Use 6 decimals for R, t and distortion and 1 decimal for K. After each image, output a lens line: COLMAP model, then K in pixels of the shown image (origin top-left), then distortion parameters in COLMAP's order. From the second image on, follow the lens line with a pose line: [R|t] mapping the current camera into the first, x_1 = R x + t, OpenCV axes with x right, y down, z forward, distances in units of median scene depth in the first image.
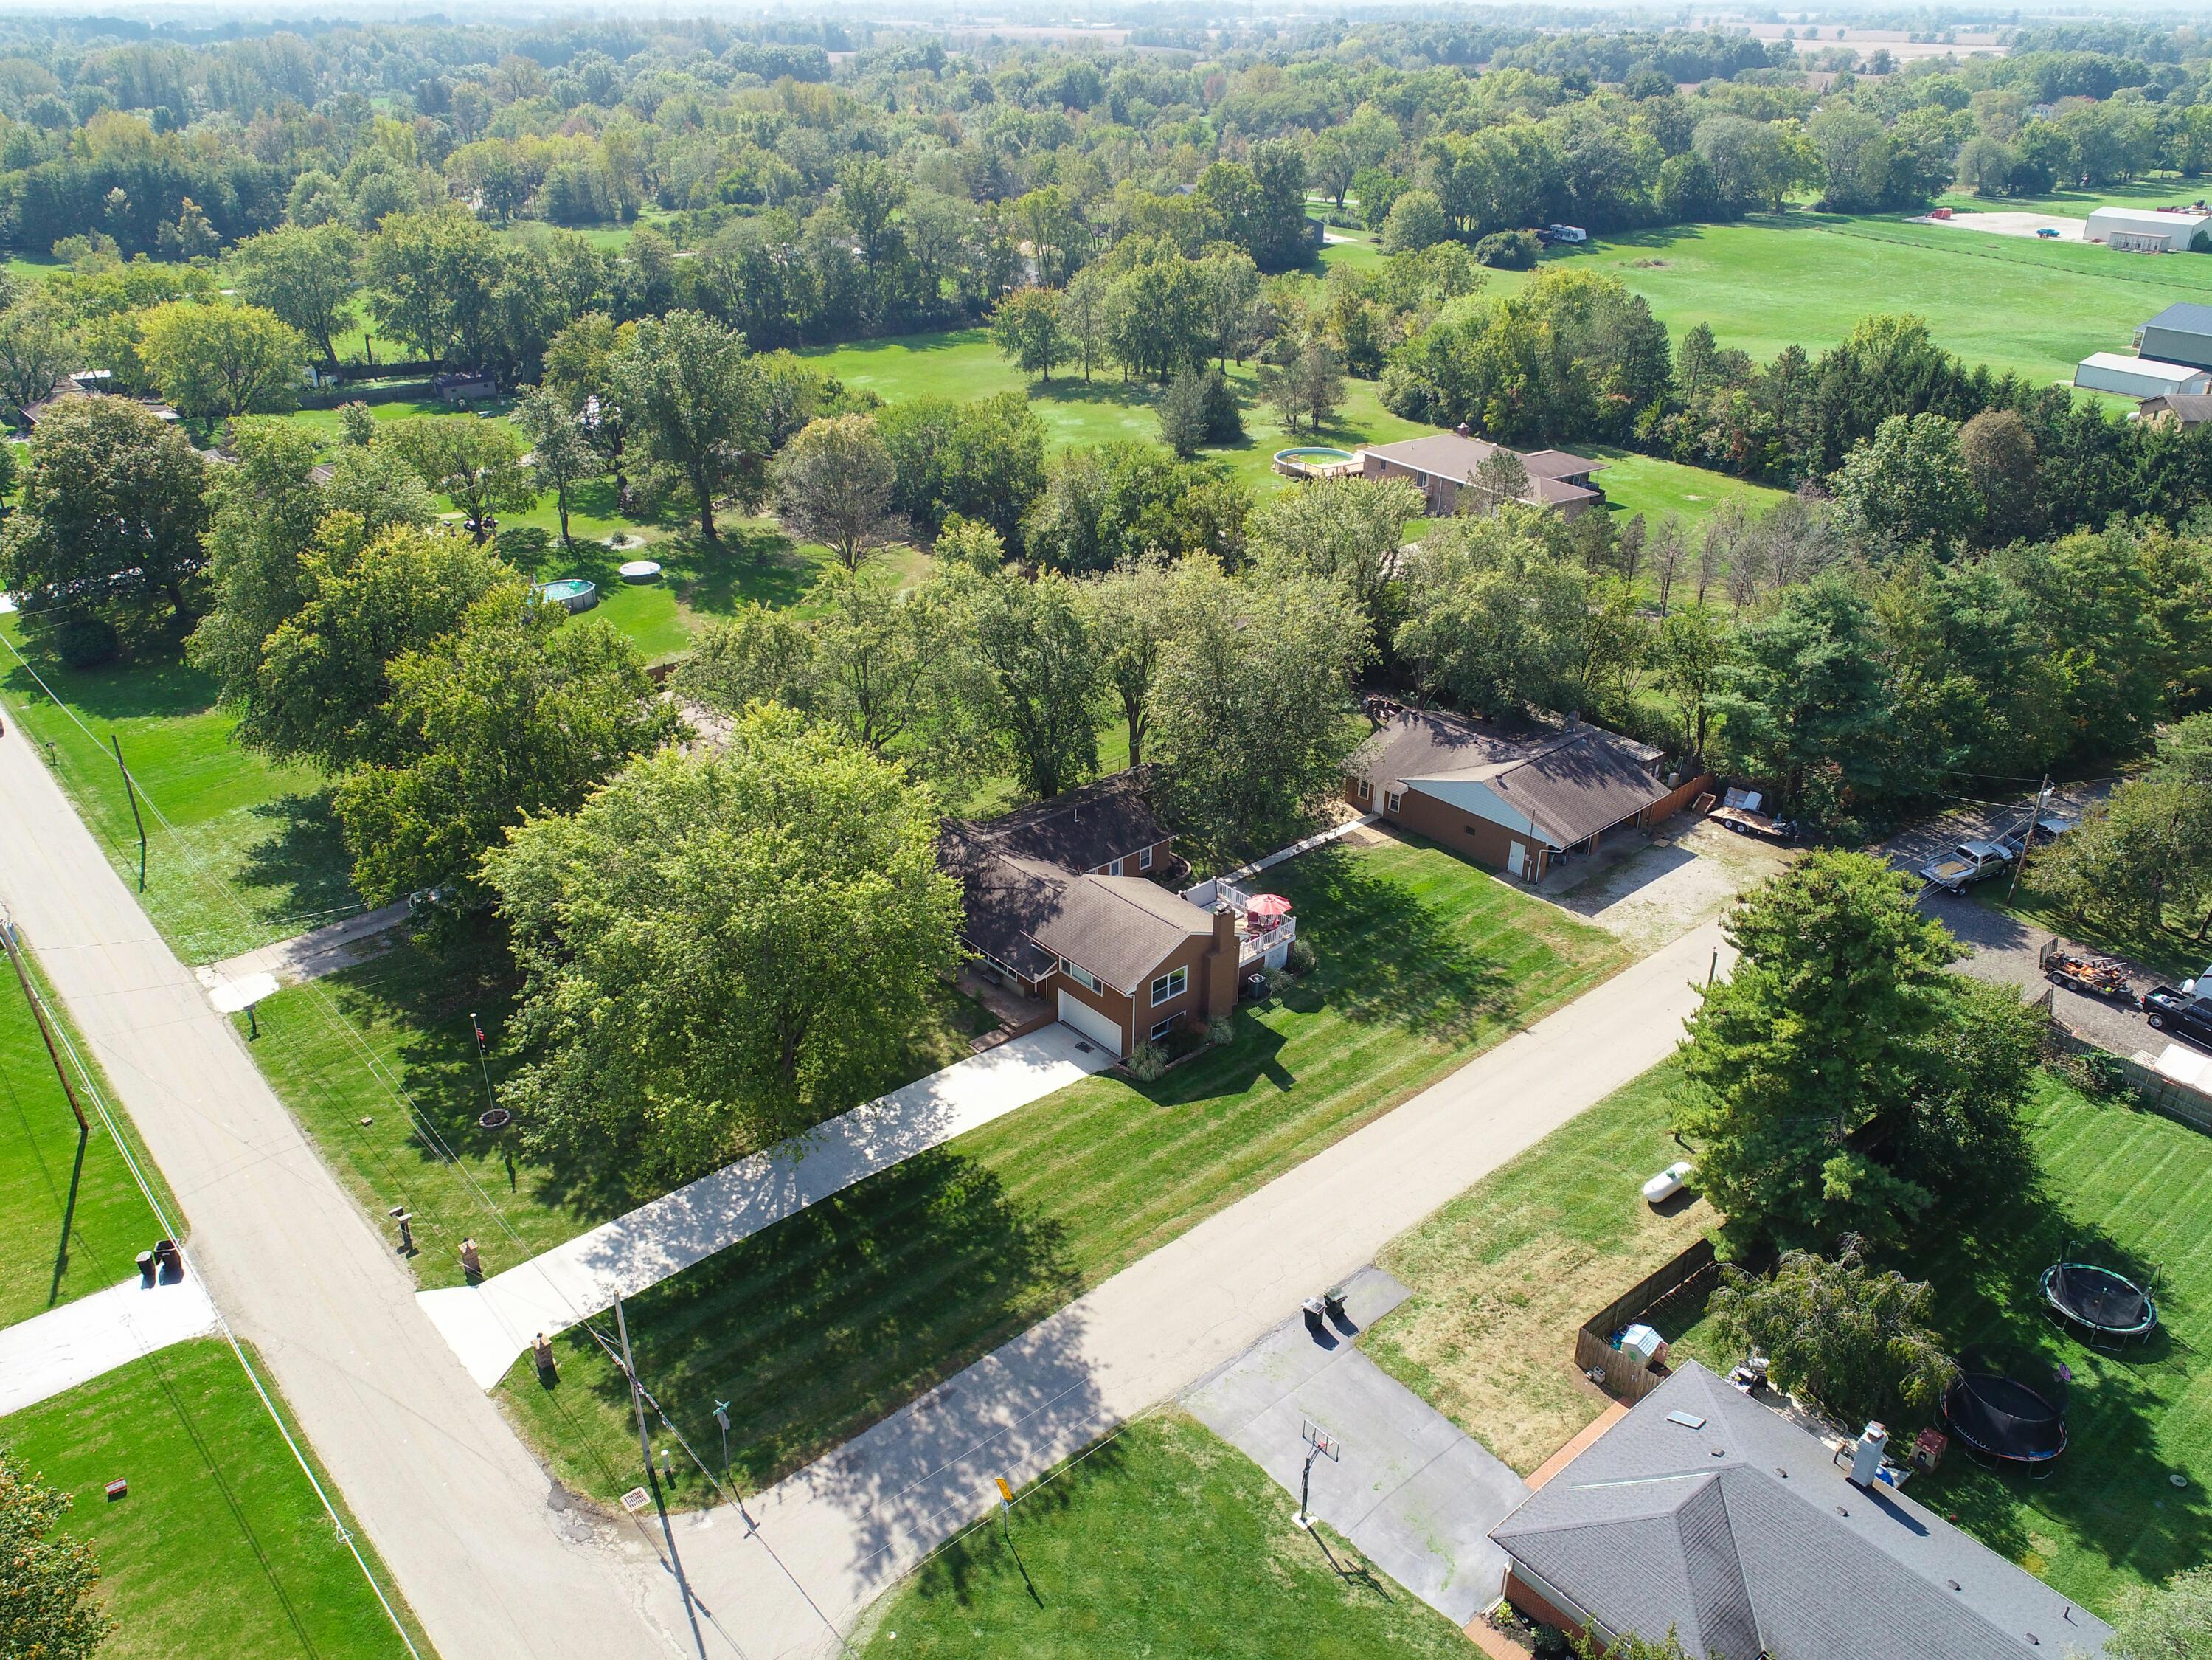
lens RADIAL K [[1665.9, 0, 1101.0], [0, 1665.9, 836.0], [0, 0, 1]] dist [-0.011690, 0.006165]
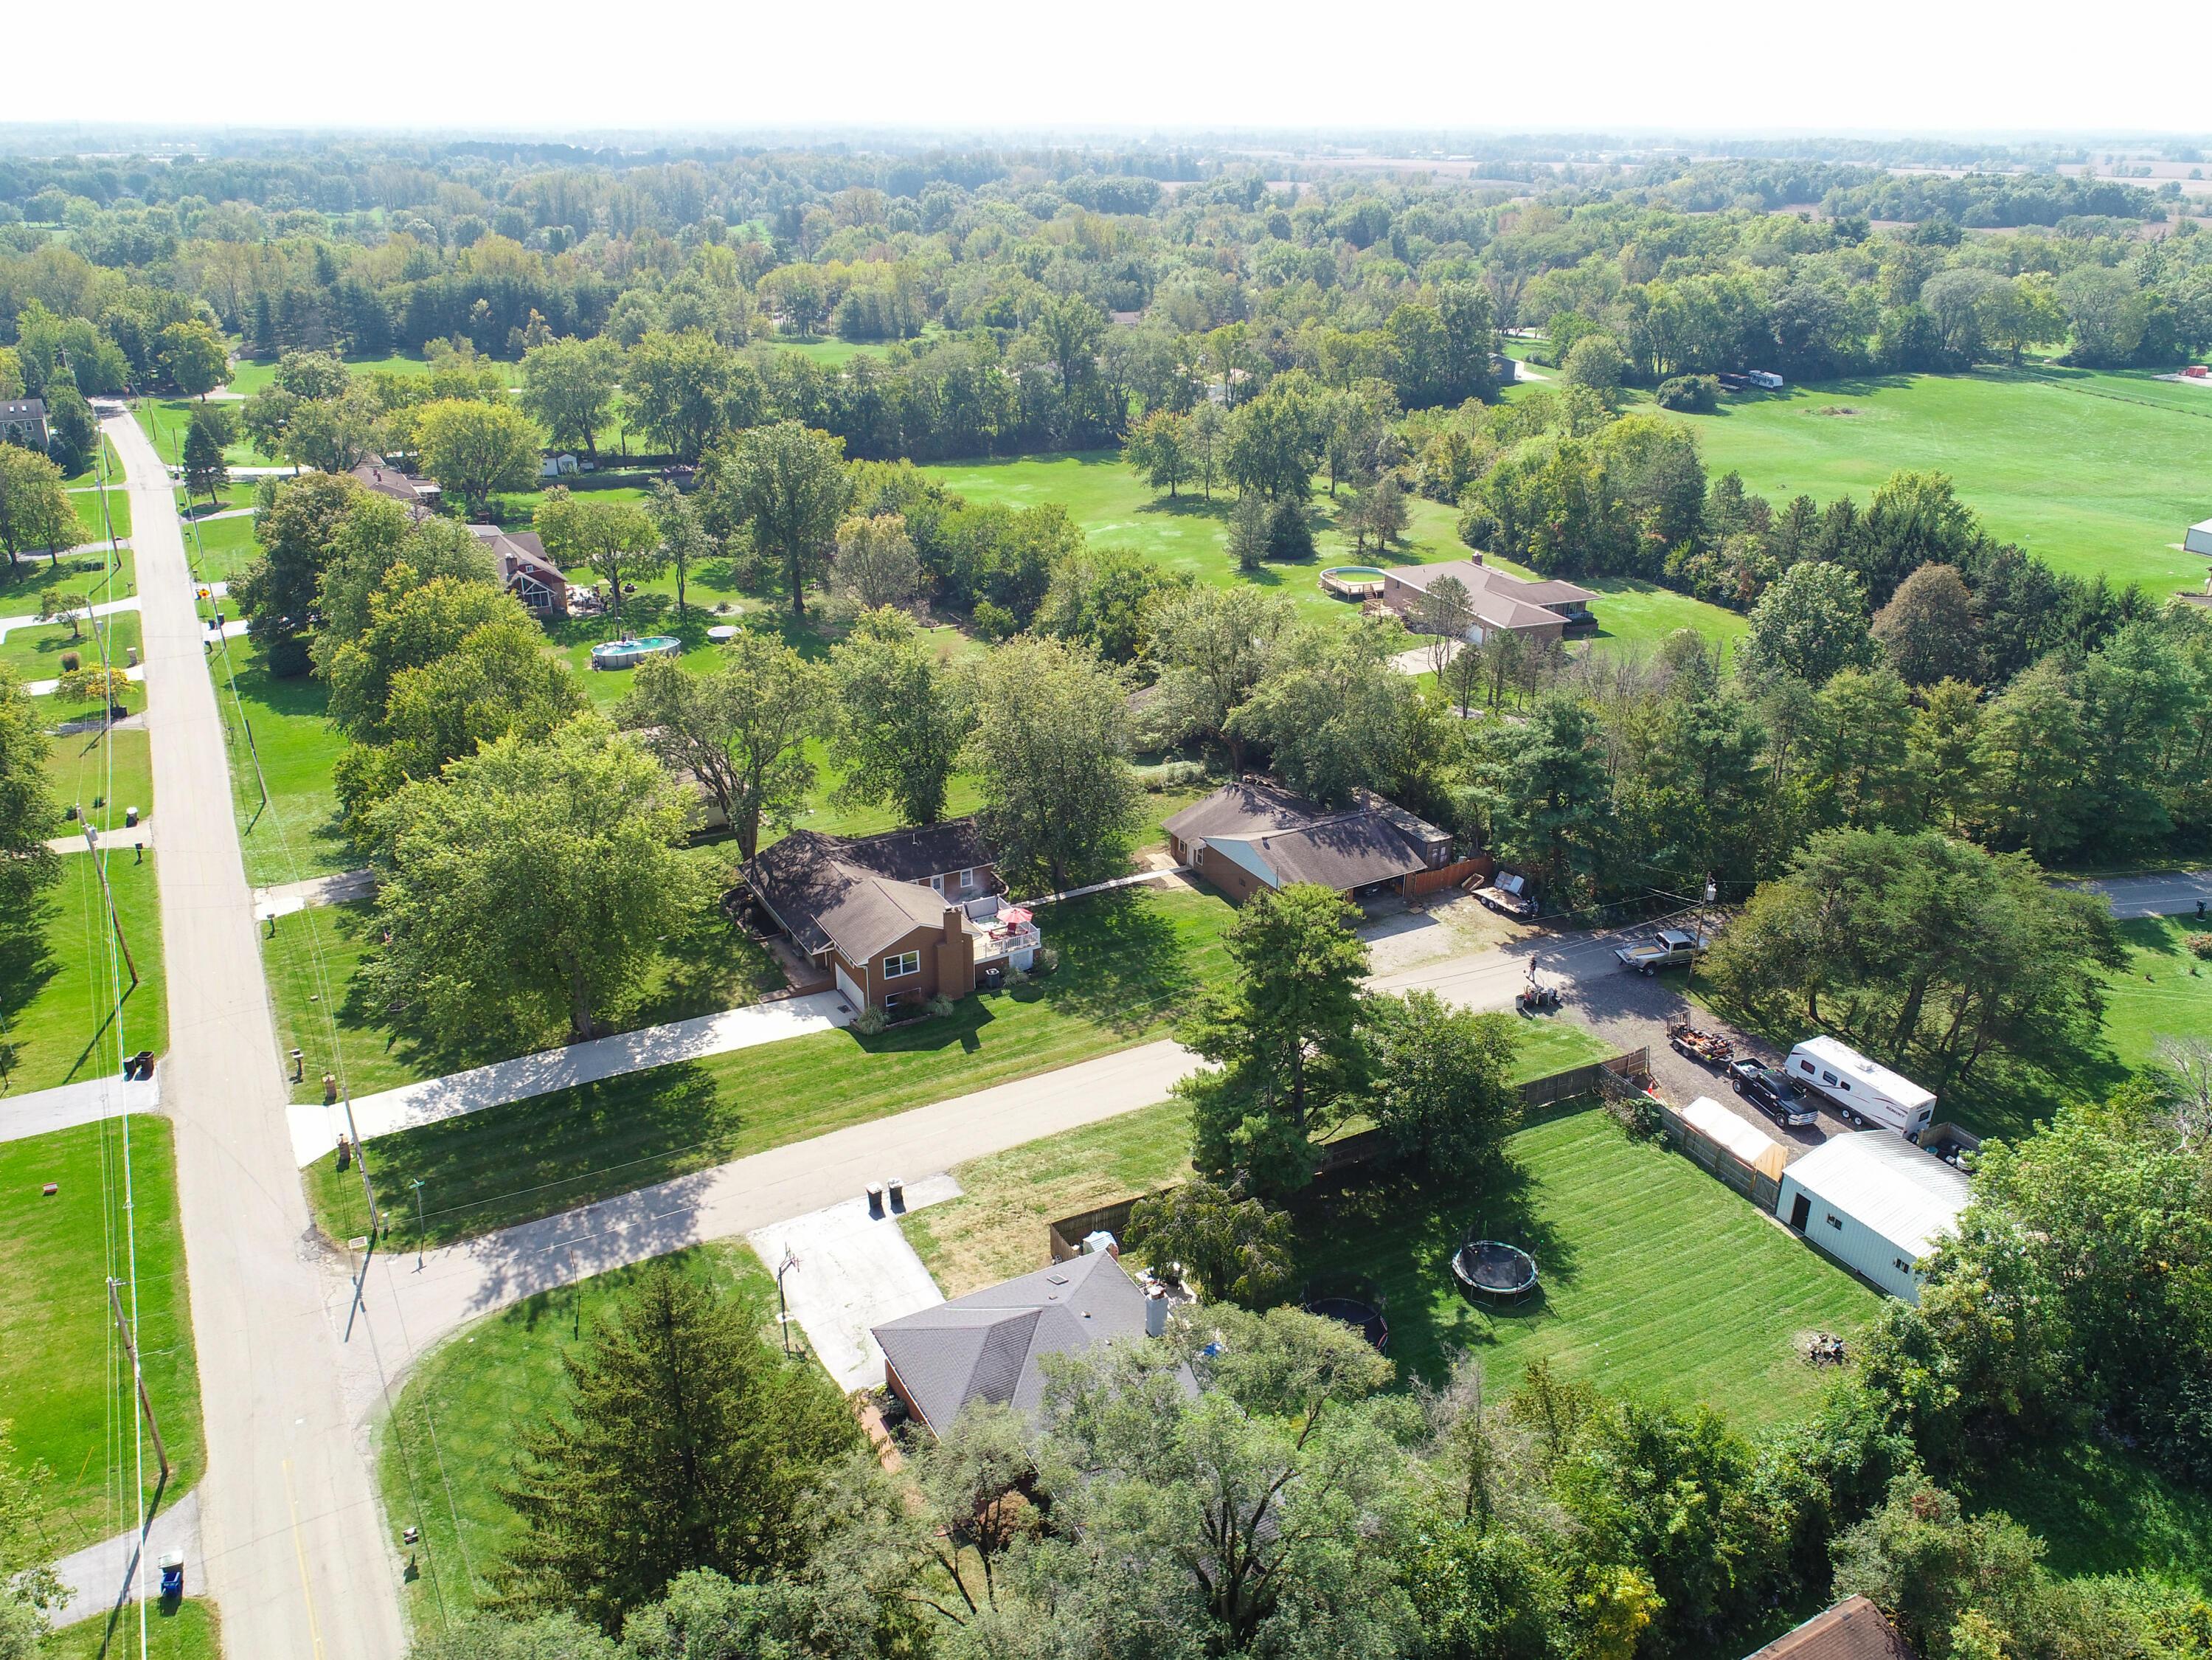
lens RADIAL K [[1665.9, 0, 1102.1], [0, 1665.9, 836.2], [0, 0, 1]] dist [-0.011690, 0.006165]
pose [[0.977939, 0.085898, -0.190412, 0.328024], [-0.097860, 0.993717, -0.054317, 0.036103], [0.184550, 0.071752, 0.980200, -0.174817]]
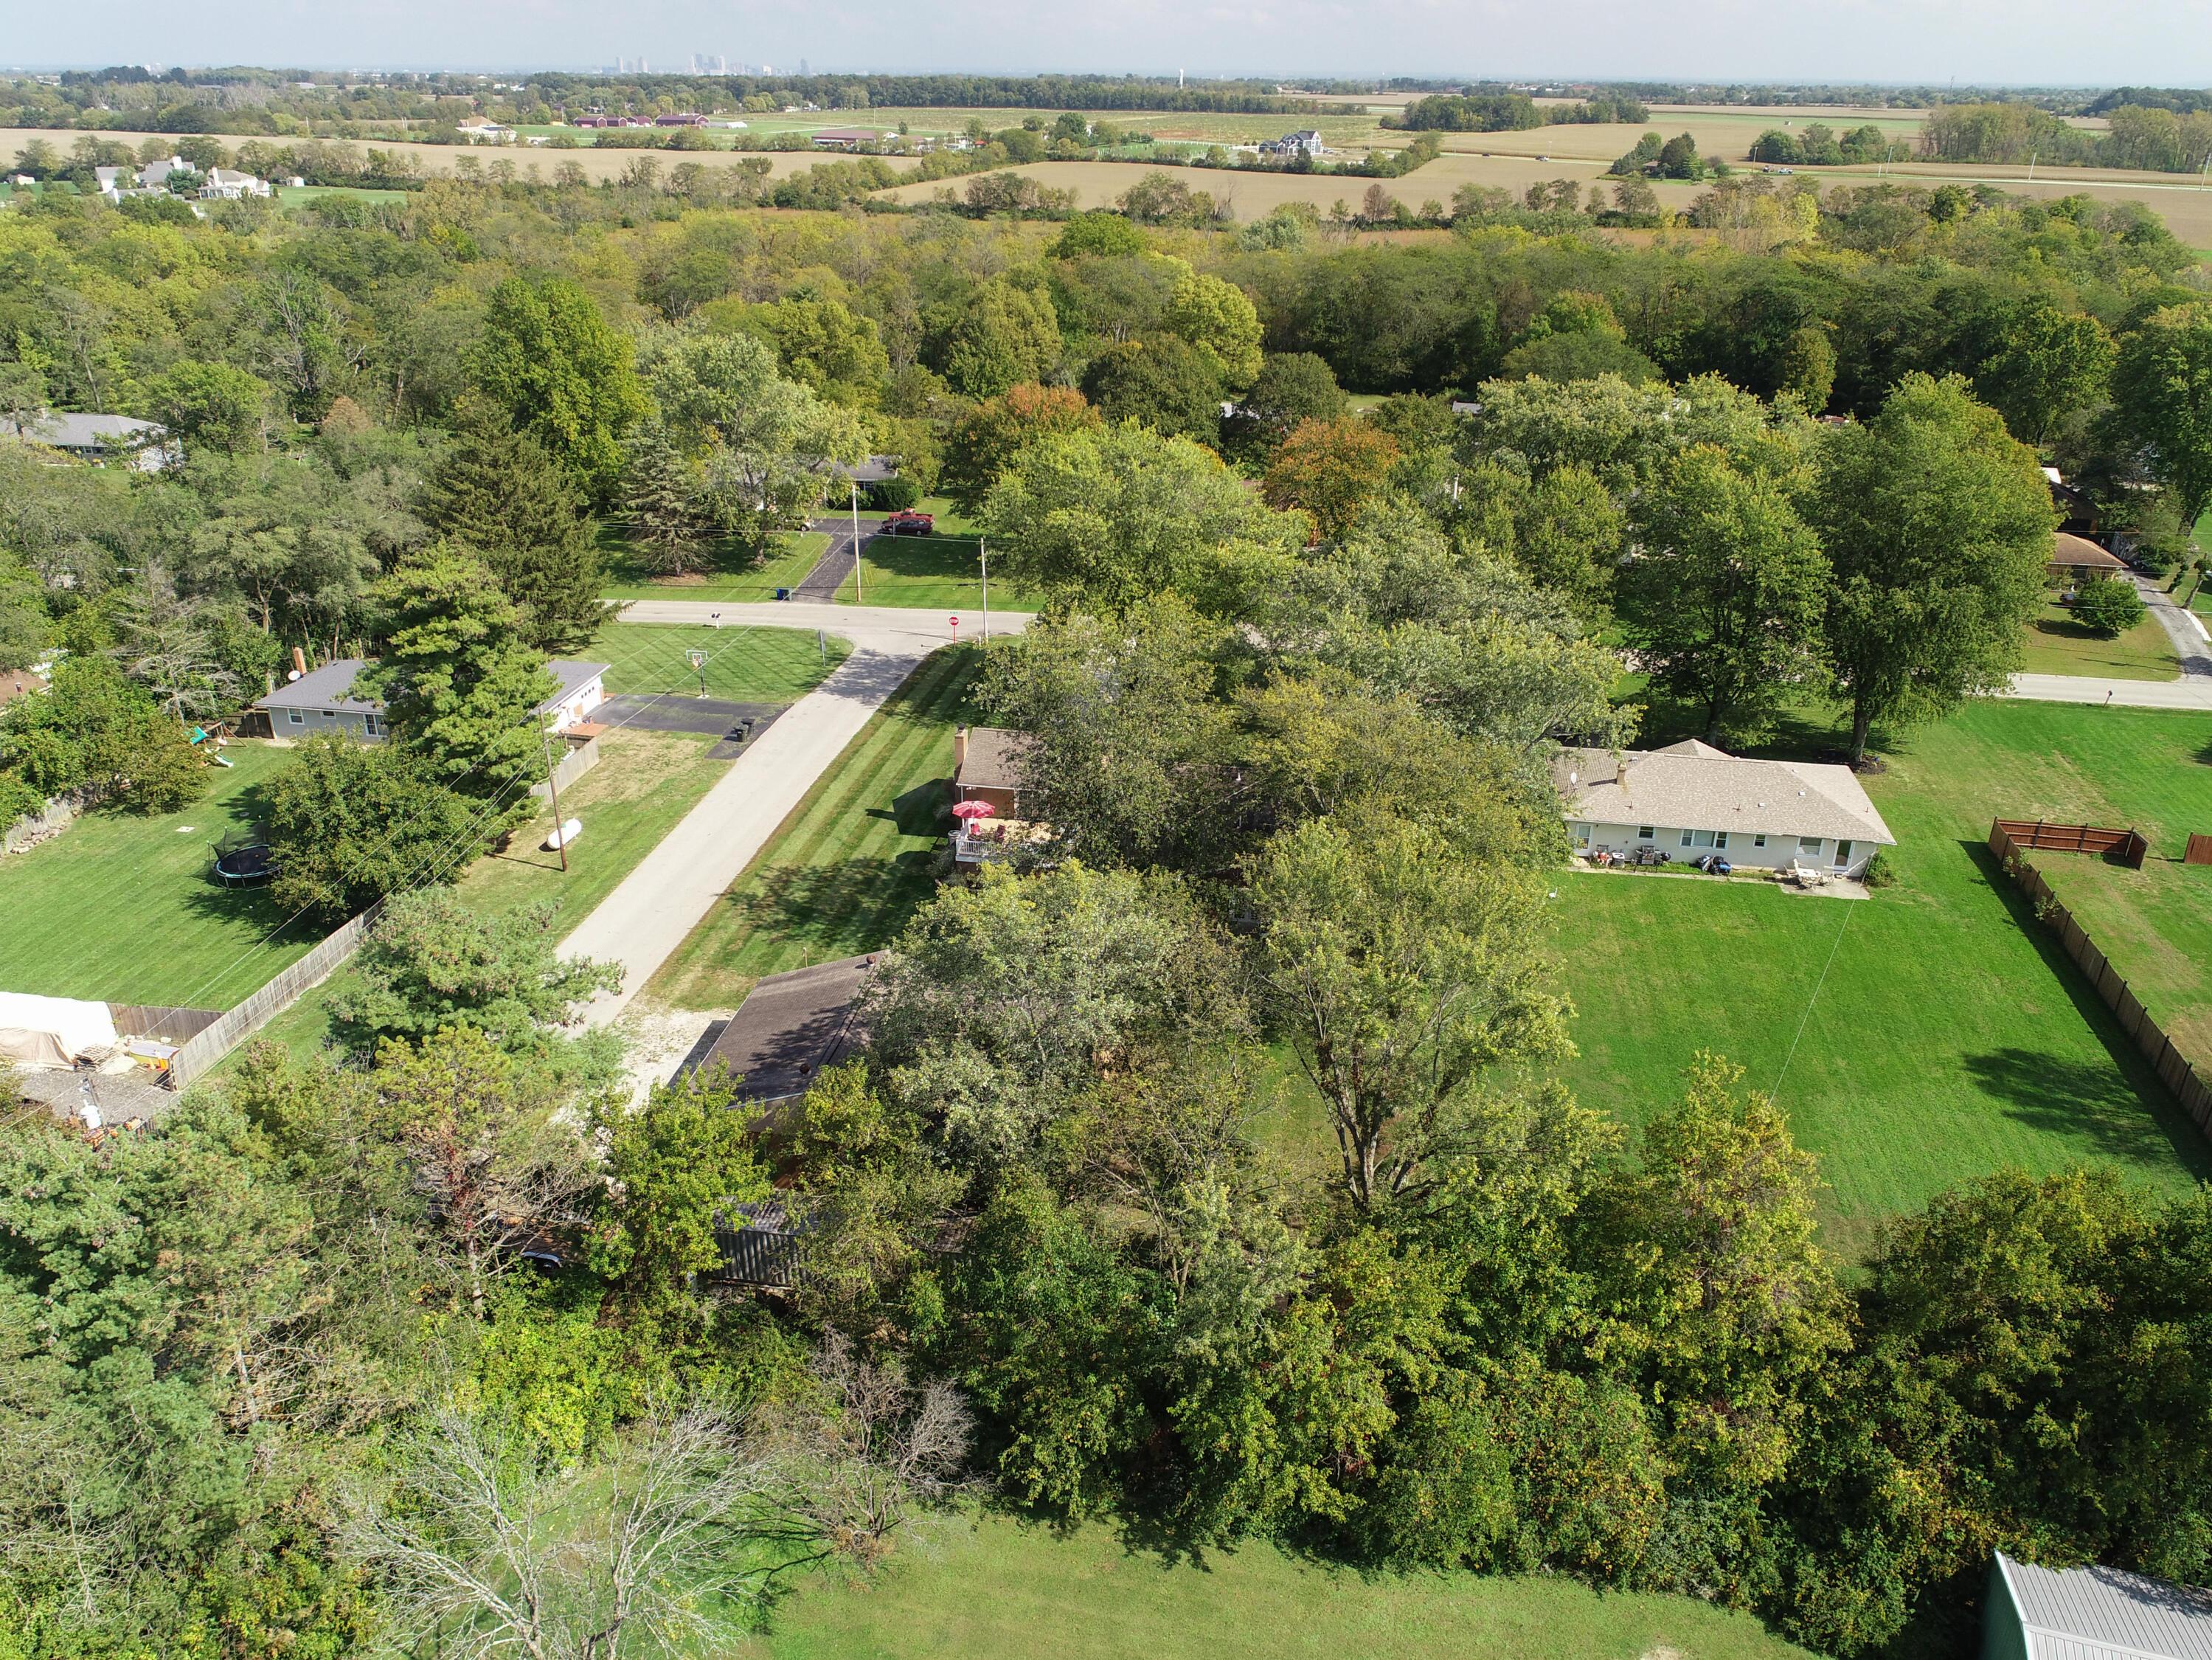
lens RADIAL K [[1665.9, 0, 1106.1], [0, 1665.9, 827.5], [0, 0, 1]] dist [-0.011690, 0.006165]
pose [[-0.776912, 0.251735, -0.577094, 0.545577], [-0.304168, 0.652464, 0.694099, -0.606967], [0.551262, 0.714787, -0.430337, 1.263603]]
